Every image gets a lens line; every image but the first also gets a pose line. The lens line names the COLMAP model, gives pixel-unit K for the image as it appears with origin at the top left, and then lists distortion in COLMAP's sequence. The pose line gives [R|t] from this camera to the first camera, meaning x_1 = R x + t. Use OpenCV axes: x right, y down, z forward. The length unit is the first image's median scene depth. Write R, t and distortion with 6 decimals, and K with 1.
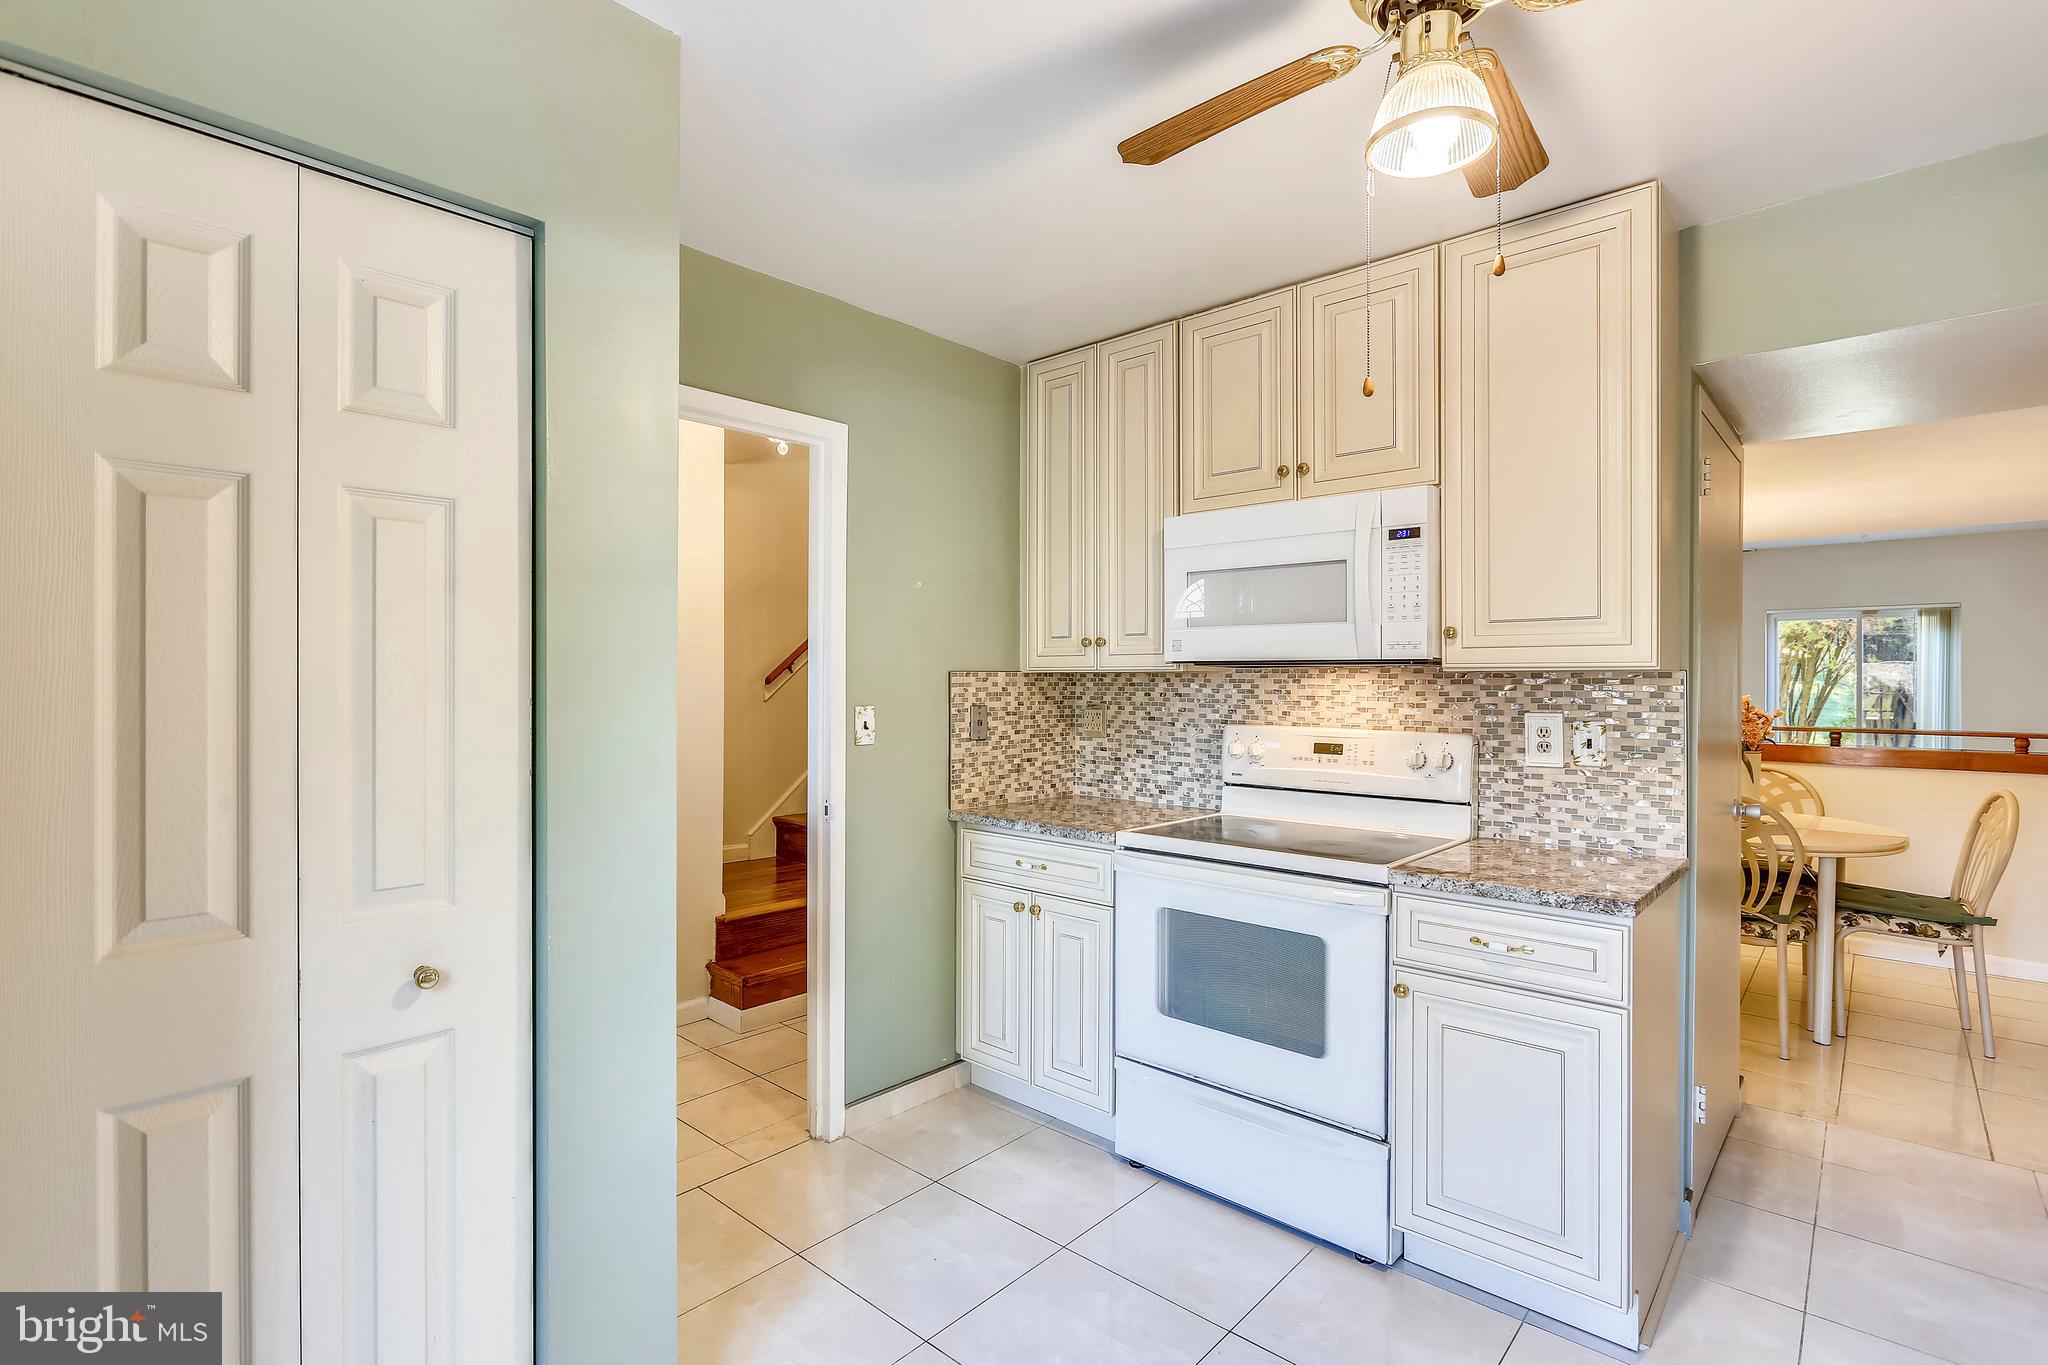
lens RADIAL K [[968.8, 0, 1035.7], [0, 968.8, 682.6], [0, 0, 1]] dist [-0.002770, -0.000306]
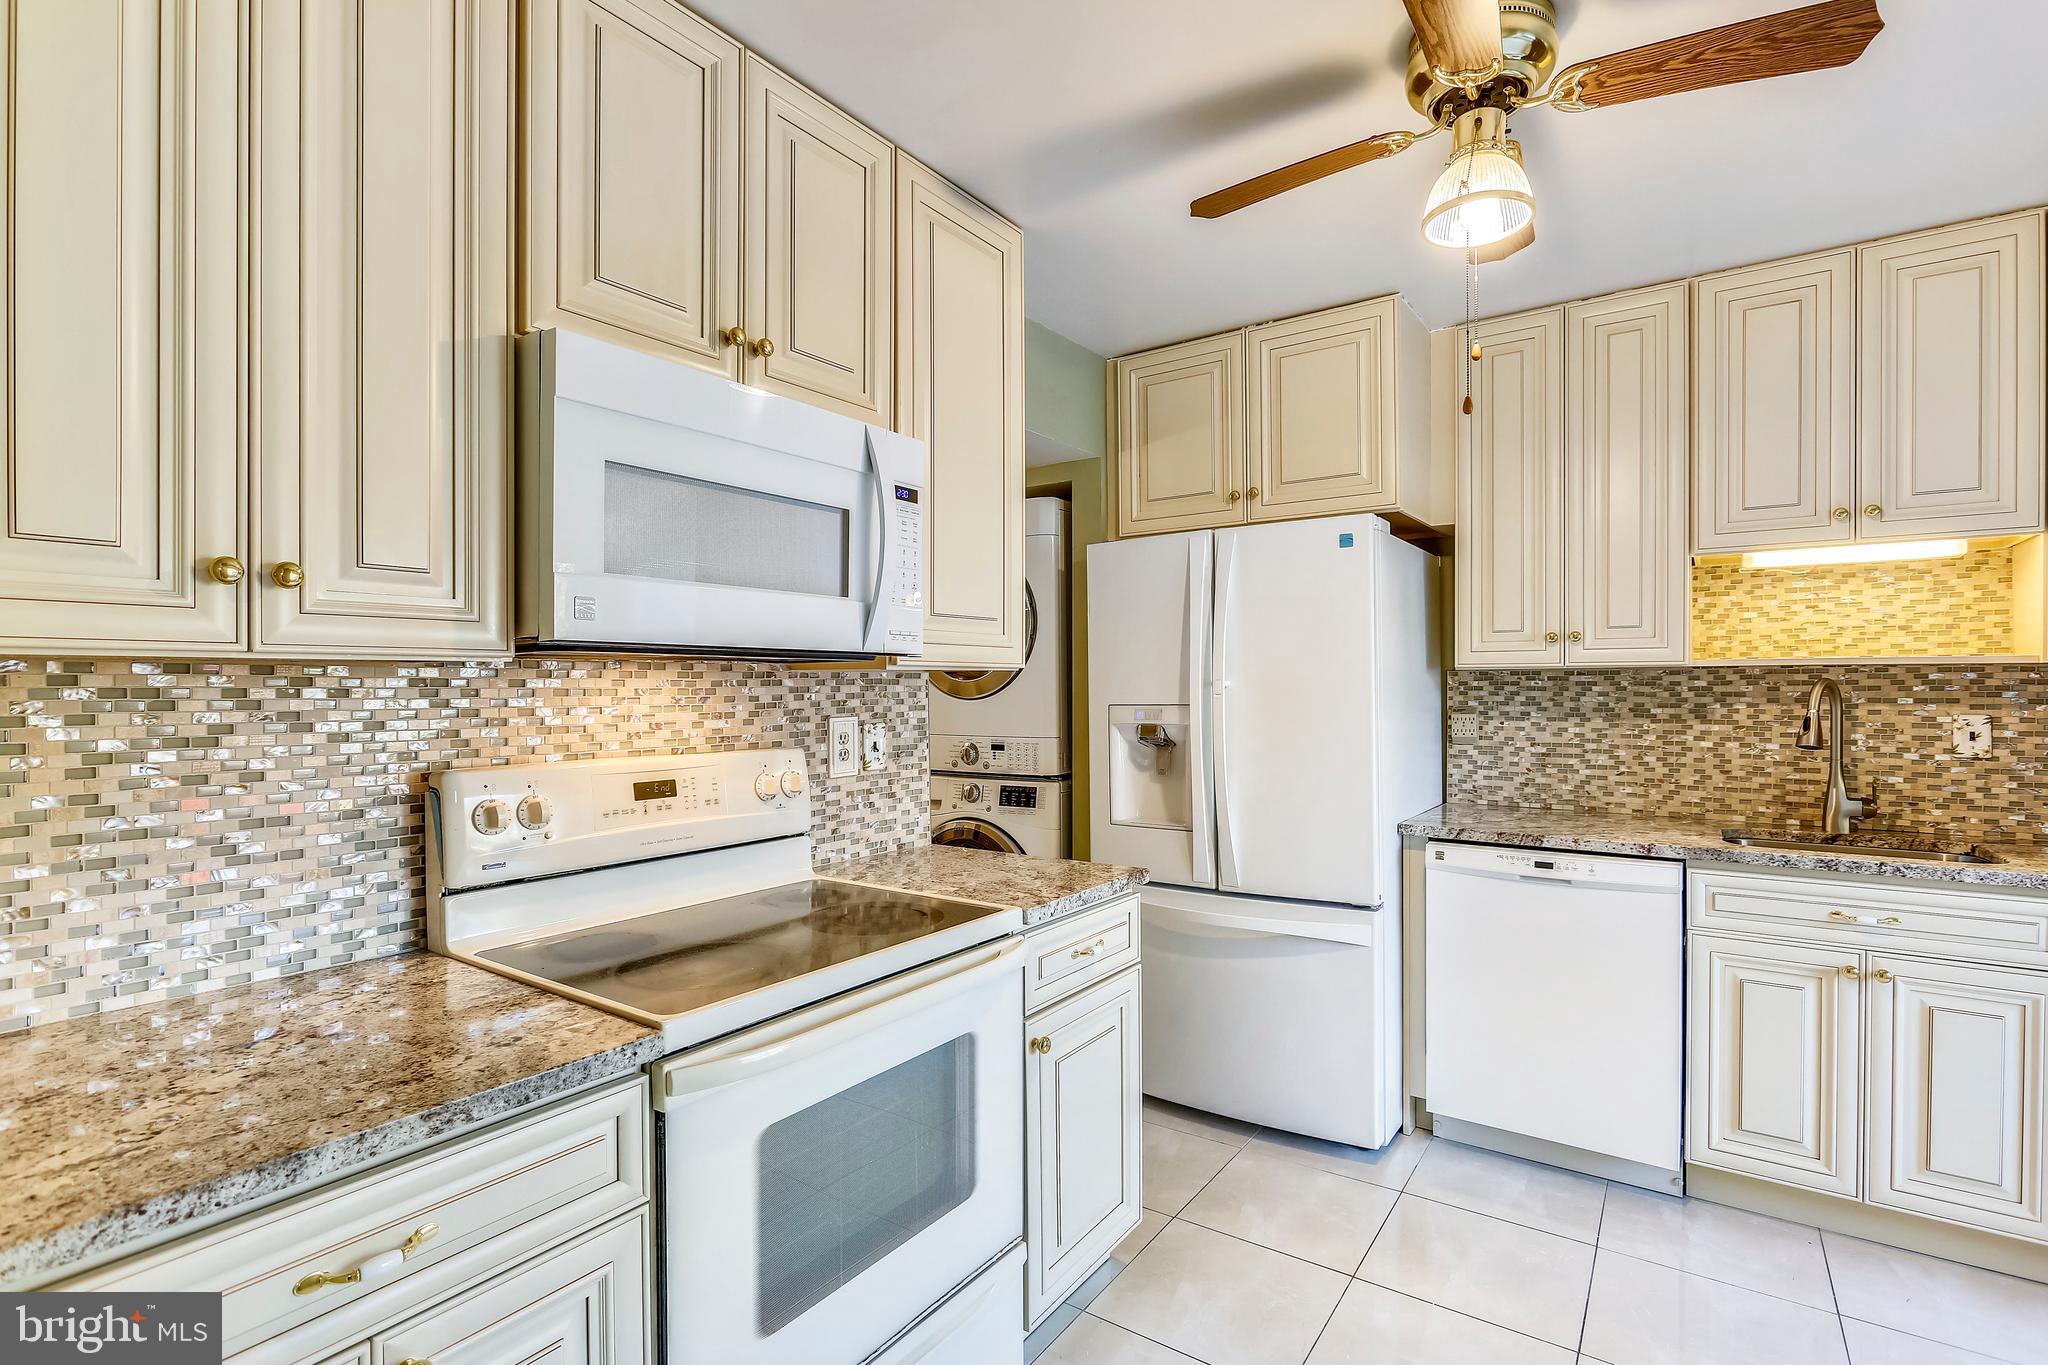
lens RADIAL K [[968.8, 0, 1035.7], [0, 968.8, 682.6], [0, 0, 1]] dist [-0.002770, -0.000306]
pose [[-0.122839, -0.002197, 0.992424, -0.390882], [0.001230, 0.999996, 0.002366, -0.002765], [-0.992426, 0.001511, -0.122836, 0.925451]]
